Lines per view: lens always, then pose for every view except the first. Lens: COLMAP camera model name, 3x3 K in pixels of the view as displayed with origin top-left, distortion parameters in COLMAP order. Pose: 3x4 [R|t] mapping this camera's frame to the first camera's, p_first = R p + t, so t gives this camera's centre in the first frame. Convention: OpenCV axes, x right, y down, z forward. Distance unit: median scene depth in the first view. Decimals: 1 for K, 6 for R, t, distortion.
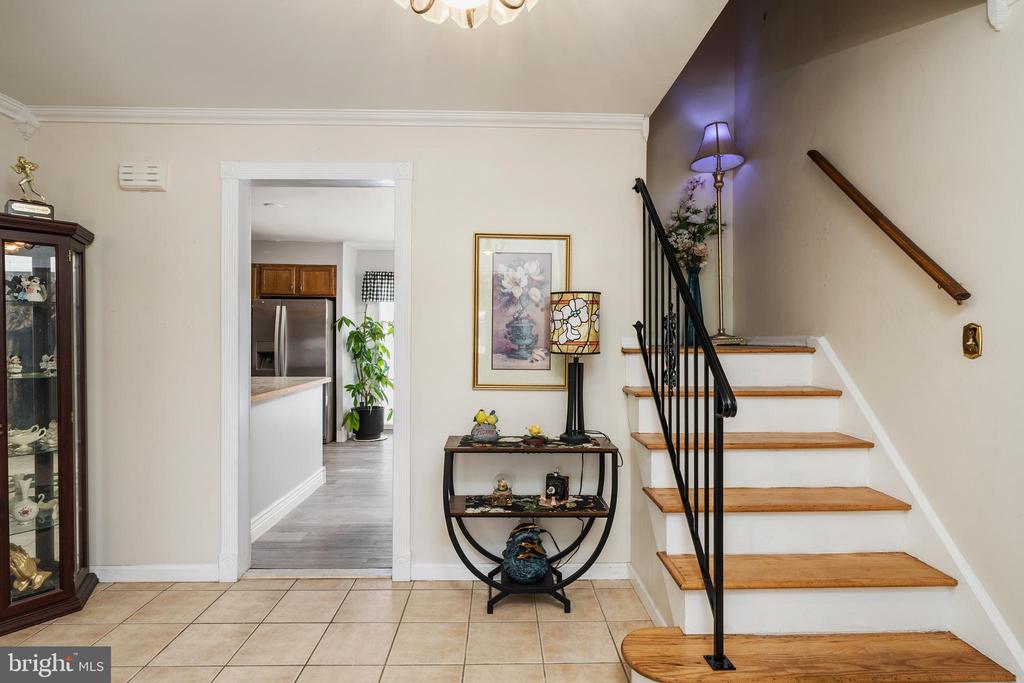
lens RADIAL K [[526.8, 0, 496.4], [0, 526.8, 342.9], [0, 0, 1]] dist [-0.003227, 0.001589]
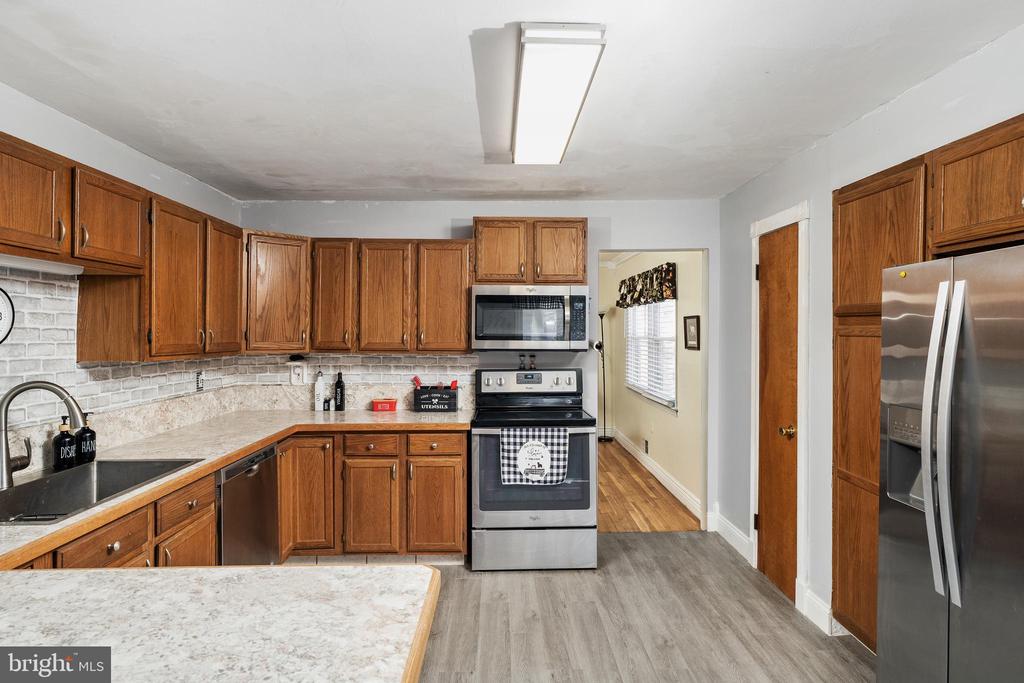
lens RADIAL K [[564.5, 0, 515.4], [0, 564.5, 332.5], [0, 0, 1]] dist [-0.001470, 0.002555]
pose [[0.026365, -0.003780, -0.999645, -0.122915], [-0.002815, 0.999989, -0.003855, -0.040350], [0.999648, 0.002916, 0.026354, 0.734783]]
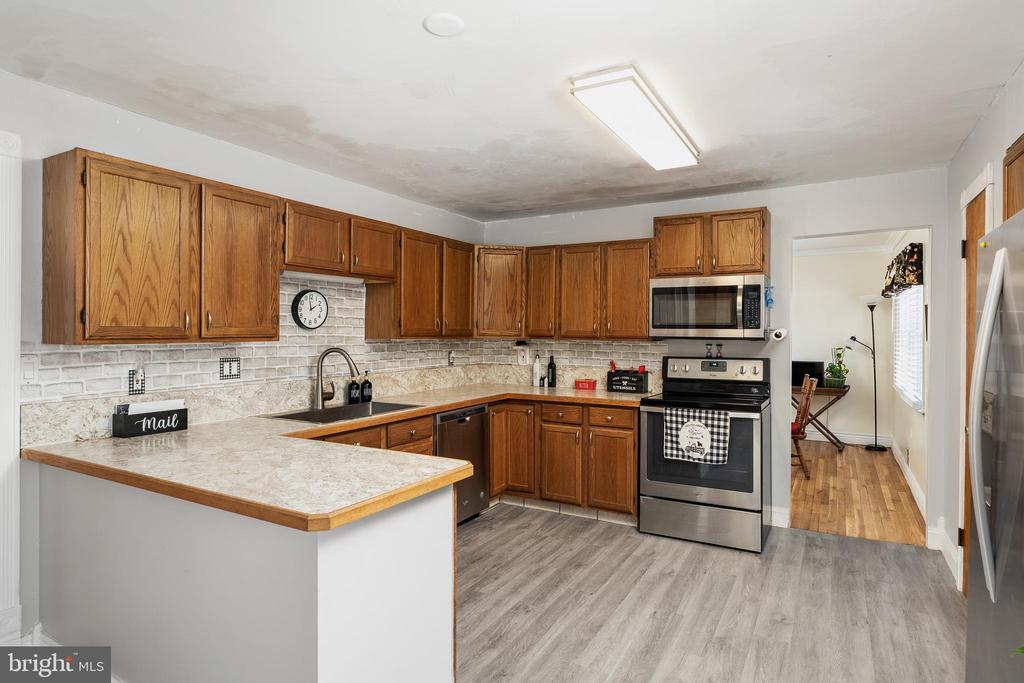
lens RADIAL K [[564.5, 0, 513.7], [0, 564.5, 335.1], [0, 0, 1]] dist [-0.001470, 0.002555]
pose [[-0.496622, -0.000699, -0.867967, -0.066633], [-0.007668, 0.999964, 0.003582, -0.028520], [0.867933, 0.008434, -0.496610, 0.889505]]
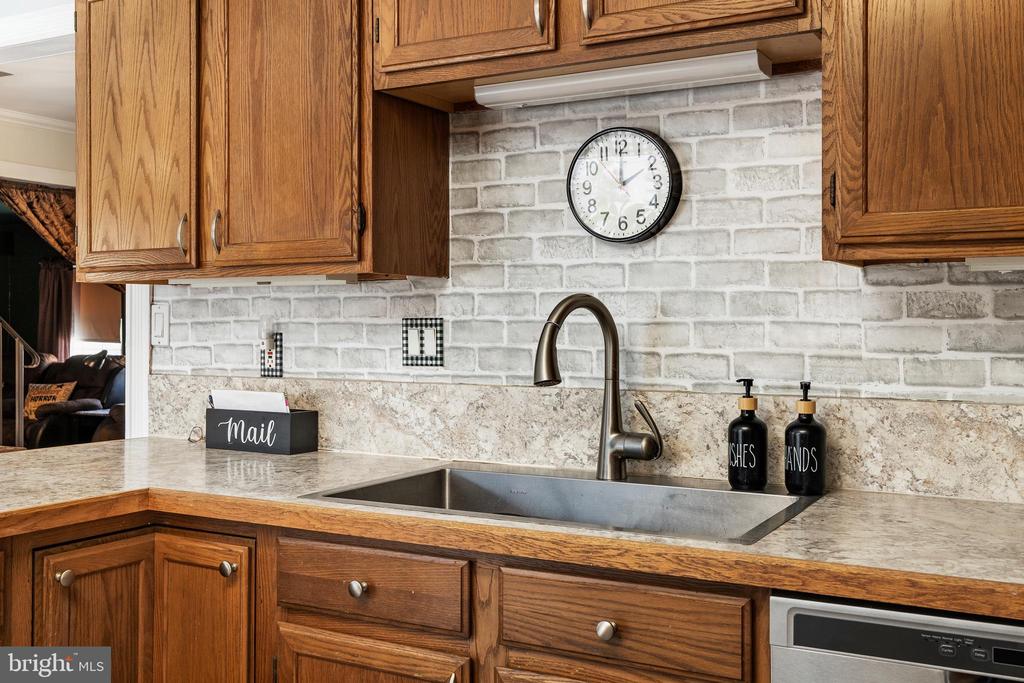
lens RADIAL K [[1057.0, 0, 511.4], [0, 1057.0, 331.2], [0, 0, 1]] dist [-0.010993, 0.000000]
pose [[-0.871740, -0.009726, 0.489872, -0.583464], [-0.003647, 0.999904, 0.013361, -0.006037], [-0.489955, 0.009860, -0.871692, 0.768487]]
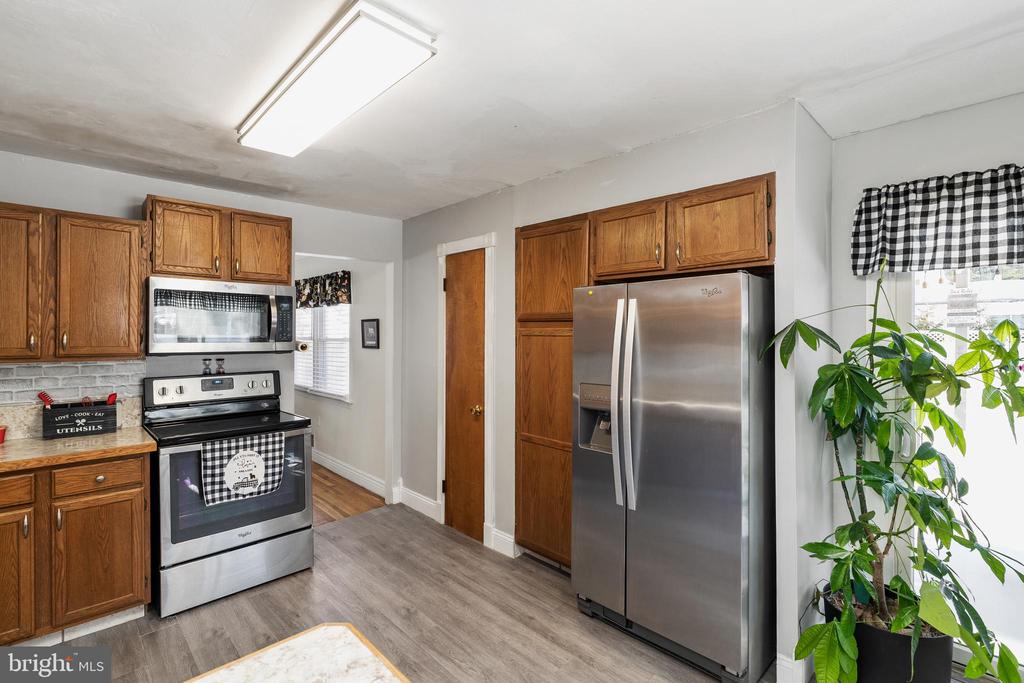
lens RADIAL K [[474.5, 0, 514.3], [0, 474.5, 337.0], [0, 0, 1]] dist [-0.003417, 0.002682]
pose [[0.693354, -0.000177, -0.720597, -0.195187], [0.001984, 0.999997, 0.001663, -0.039641], [0.720594, -0.002583, 0.693352, 0.650562]]
